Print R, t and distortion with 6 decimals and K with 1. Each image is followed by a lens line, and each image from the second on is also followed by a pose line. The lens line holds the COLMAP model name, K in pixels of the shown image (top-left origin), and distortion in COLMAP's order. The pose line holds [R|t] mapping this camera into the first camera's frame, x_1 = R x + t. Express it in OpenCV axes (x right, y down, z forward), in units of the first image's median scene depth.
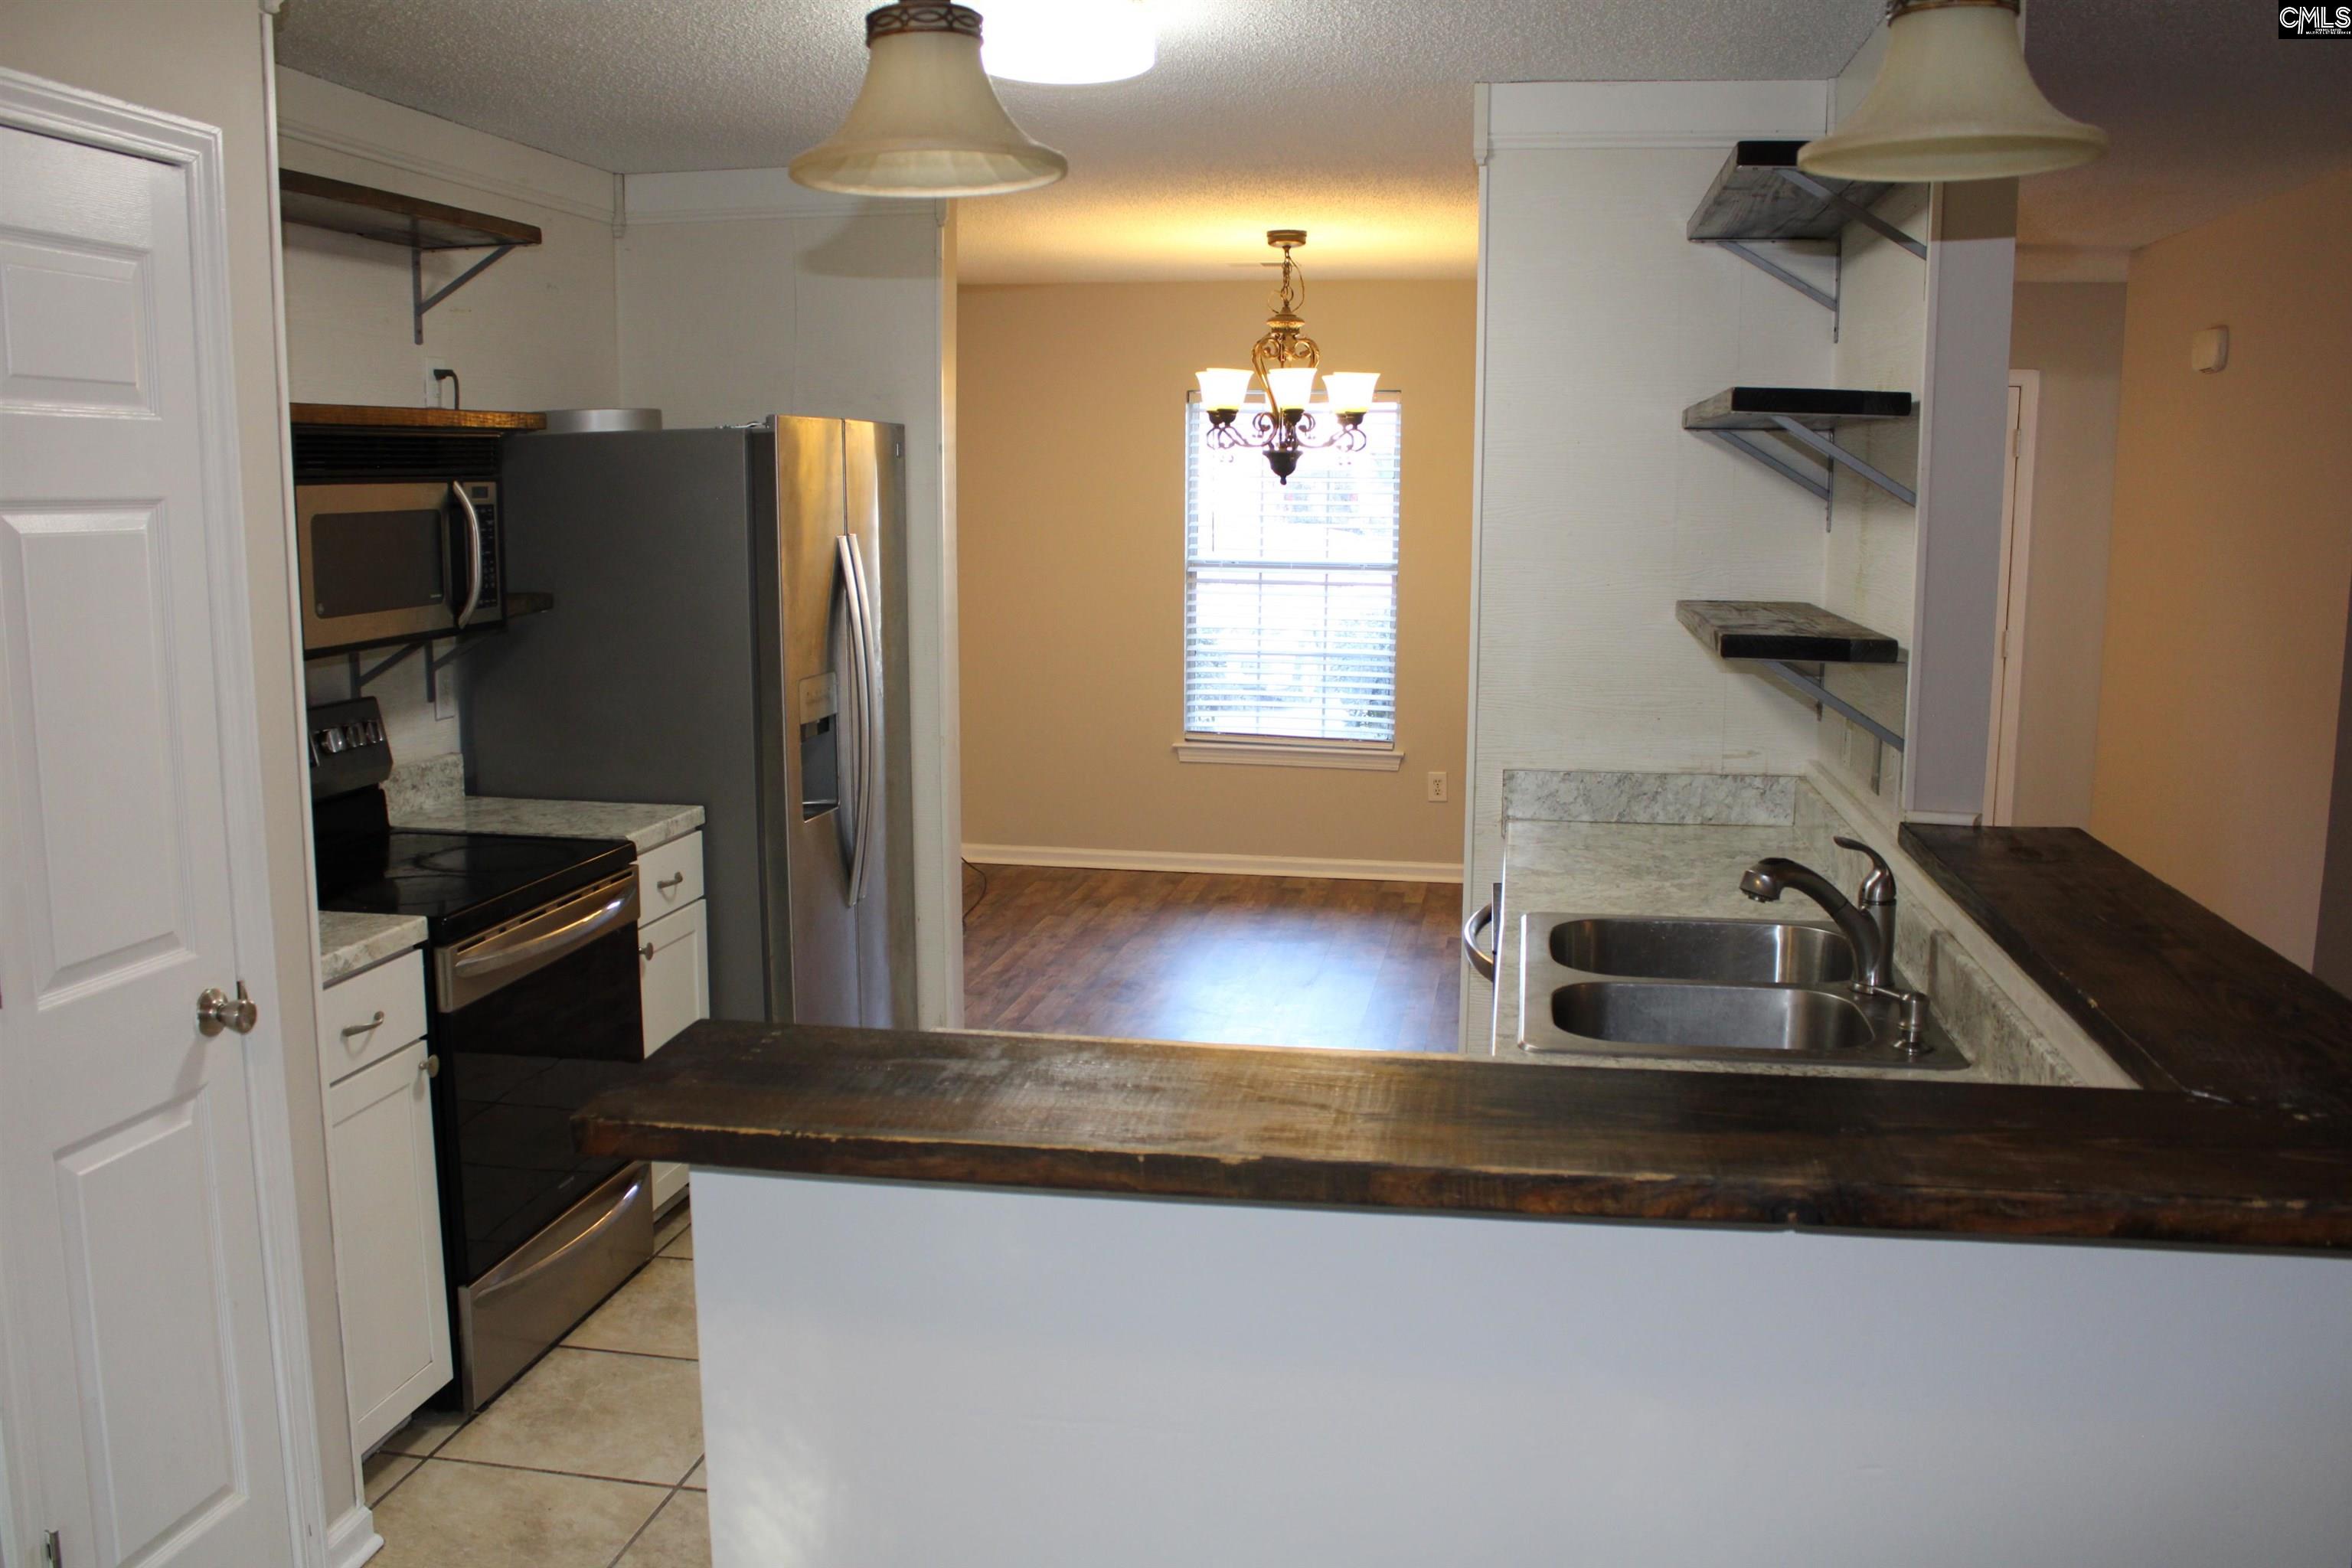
lens RADIAL K [[1970.8, 0, 1176.0], [0, 1970.8, 784.0], [0, 0, 1]] dist [-0.165529, 0.146139]
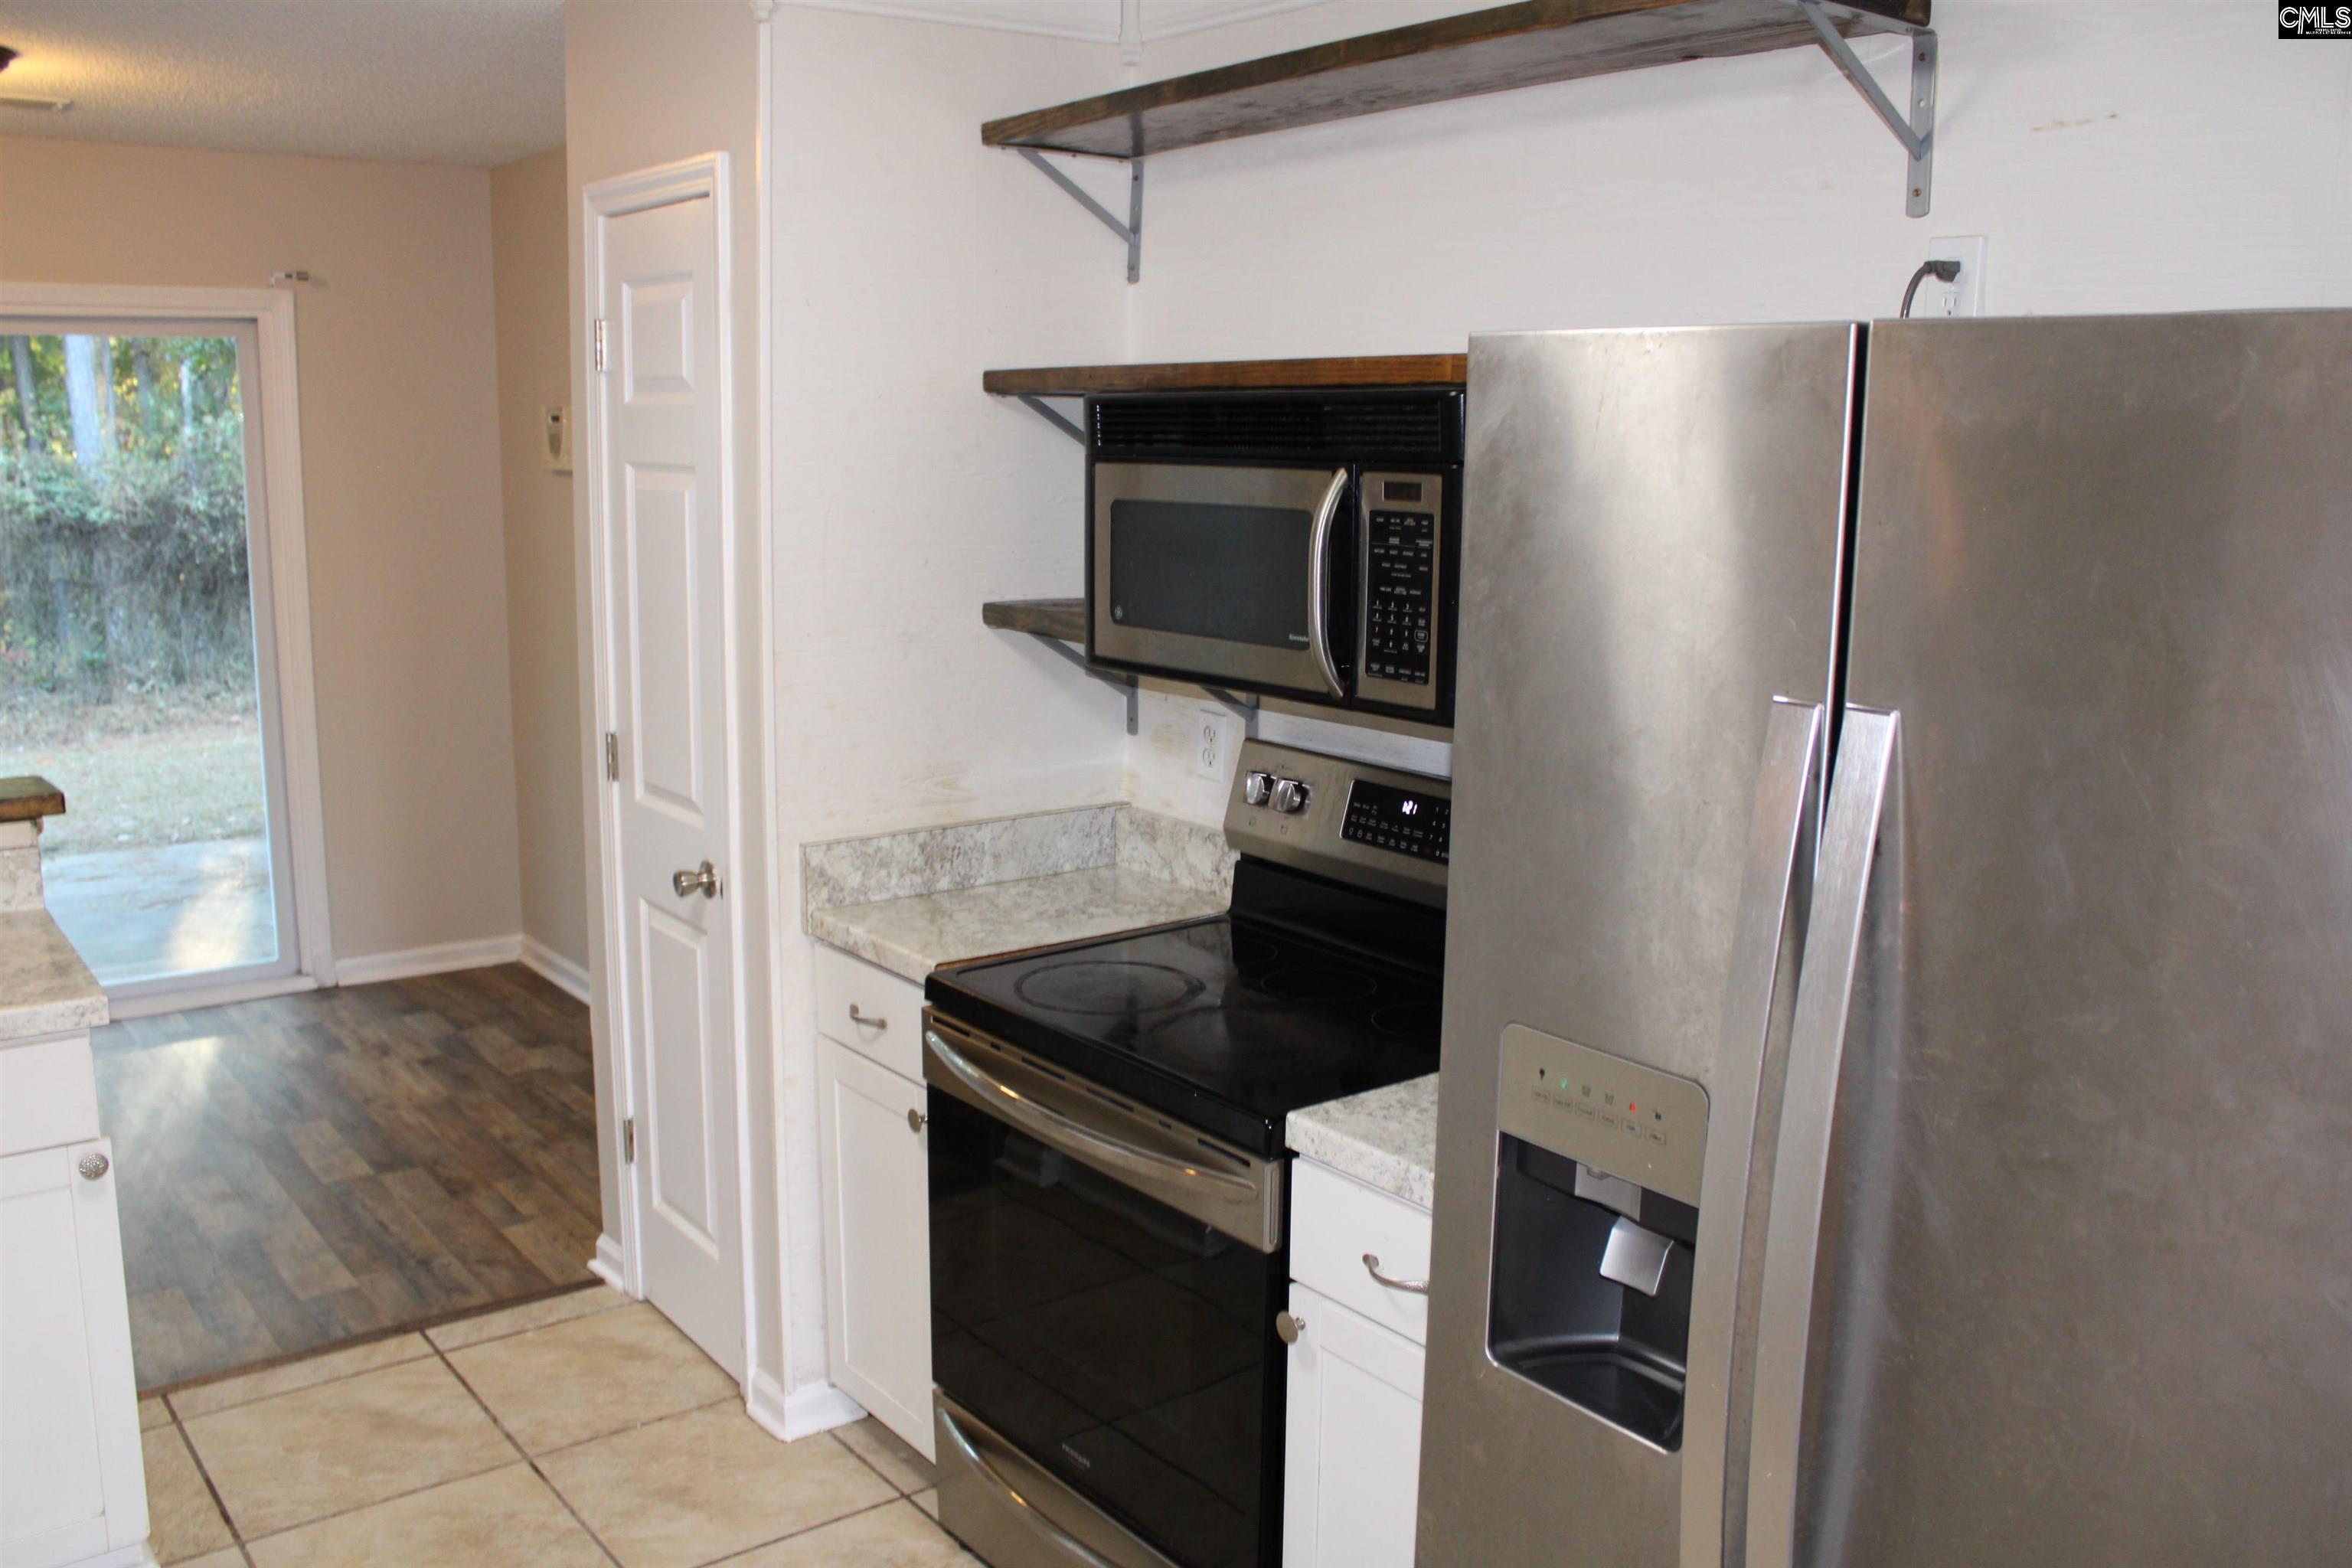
lens RADIAL K [[1992.0, 0, 1176.0], [0, 1992.0, 784.0], [0, 0, 1]] dist [-0.155996, 0.130155]
pose [[-0.676811, 0.123281, -0.725761, 0.169312], [-0.124721, 0.952423, 0.278092, -0.260465], [0.725515, 0.278733, -0.629234, 1.561518]]
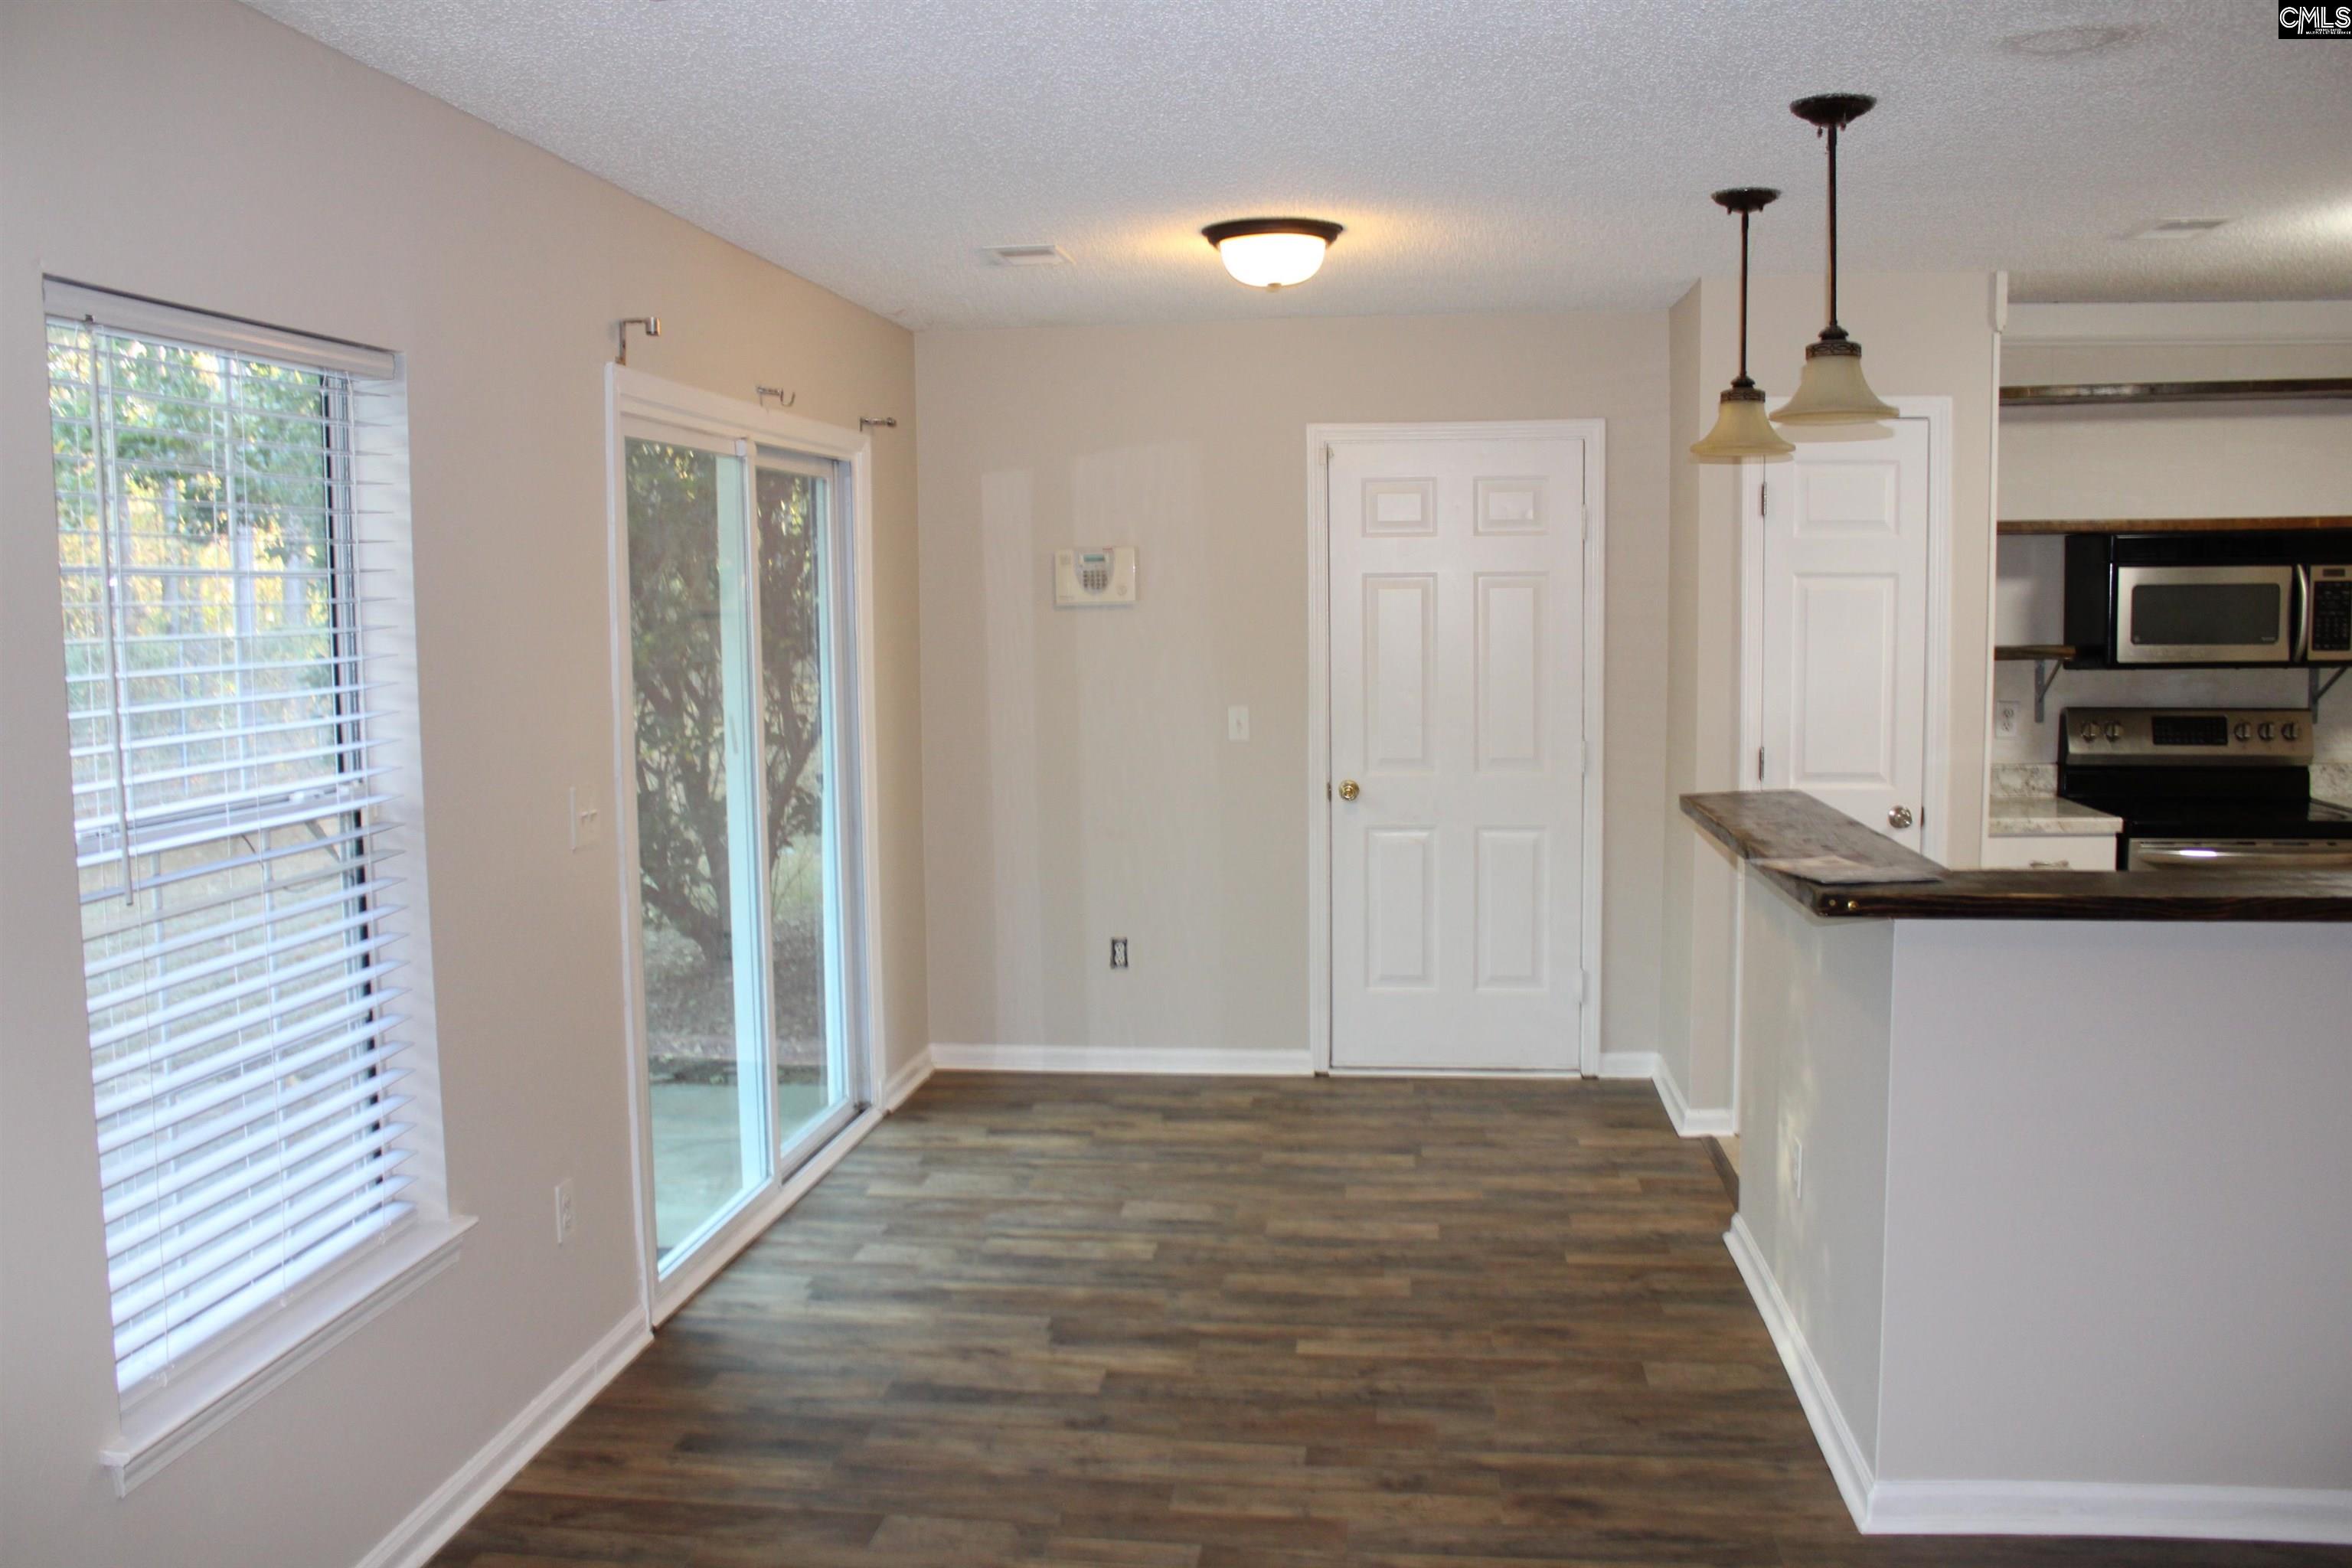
lens RADIAL K [[1992.0, 0, 1176.0], [0, 1992.0, 784.0], [0, 0, 1]] dist [-0.155996, 0.130155]
pose [[0.046478, 0.100974, -0.993803, 1.232087], [-0.137227, 0.986091, 0.093773, -0.006987], [0.989449, 0.132018, 0.059688, 0.056888]]
